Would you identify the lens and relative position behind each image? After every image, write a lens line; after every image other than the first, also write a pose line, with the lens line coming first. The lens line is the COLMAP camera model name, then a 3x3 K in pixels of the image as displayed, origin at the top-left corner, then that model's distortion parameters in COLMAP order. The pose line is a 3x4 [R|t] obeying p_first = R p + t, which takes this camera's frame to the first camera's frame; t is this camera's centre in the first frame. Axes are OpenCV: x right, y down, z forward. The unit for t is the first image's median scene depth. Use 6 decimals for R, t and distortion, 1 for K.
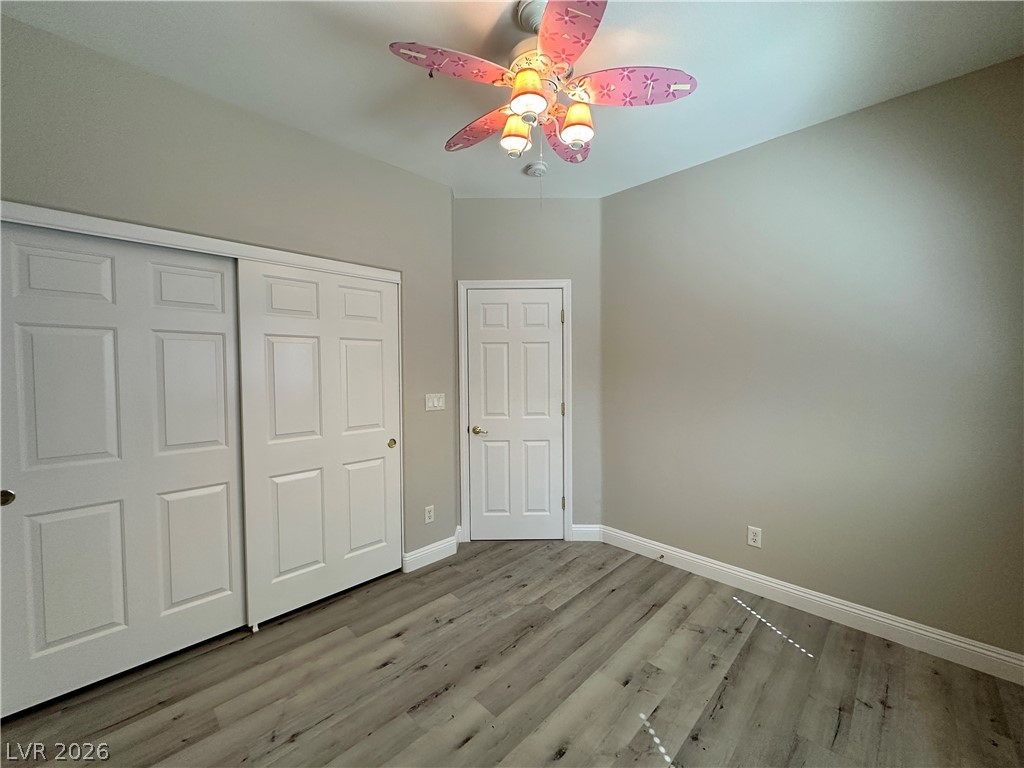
lens RADIAL K [[407.1, 0, 511.5], [0, 407.1, 387.5], [0, 0, 1]] dist [-0.000980, 0.000003]
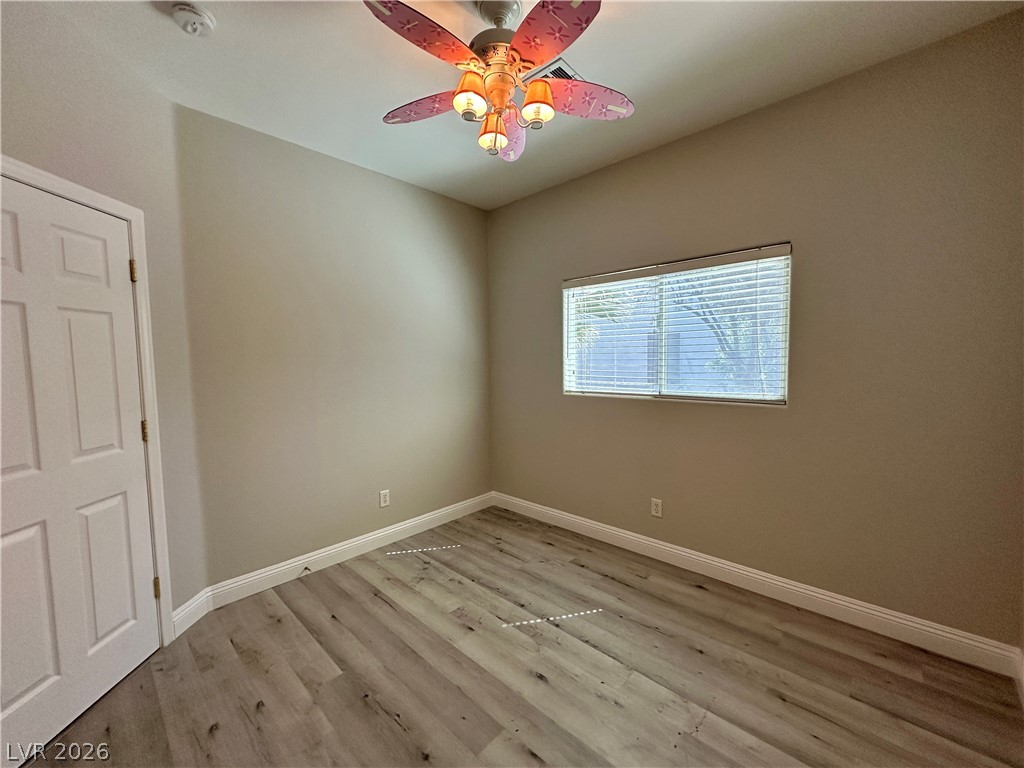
lens RADIAL K [[407.1, 0, 512.7], [0, 407.1, 388.6], [0, 0, 1]] dist [-0.000980, 0.000003]
pose [[-0.023671, -0.069961, 0.997269, -0.696565], [0.060066, 0.995647, 0.071273, -0.026809], [-0.997914, 0.061589, -0.019365, 0.721782]]
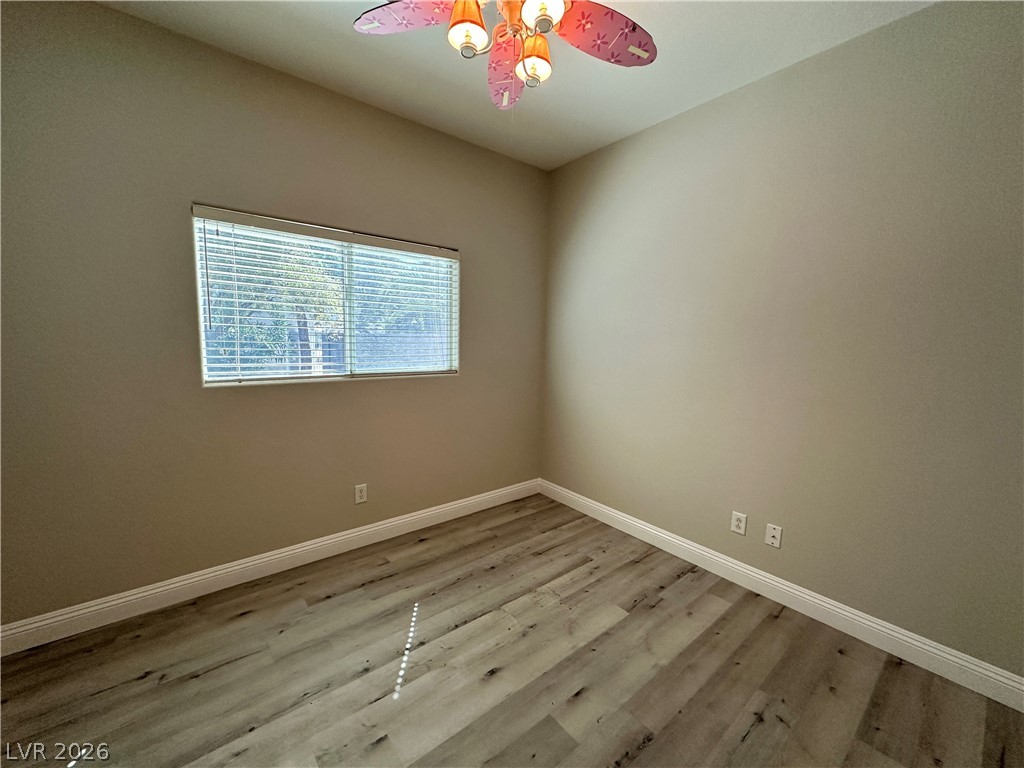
lens RADIAL K [[407.1, 0, 511.8], [0, 407.1, 387.2], [0, 0, 1]] dist [-0.000980, 0.000003]
pose [[-0.994058, -0.027923, 0.105207, -0.021579], [-0.010586, 0.986755, 0.161874, -0.048125], [-0.108333, 0.159798, -0.981187, 1.357228]]
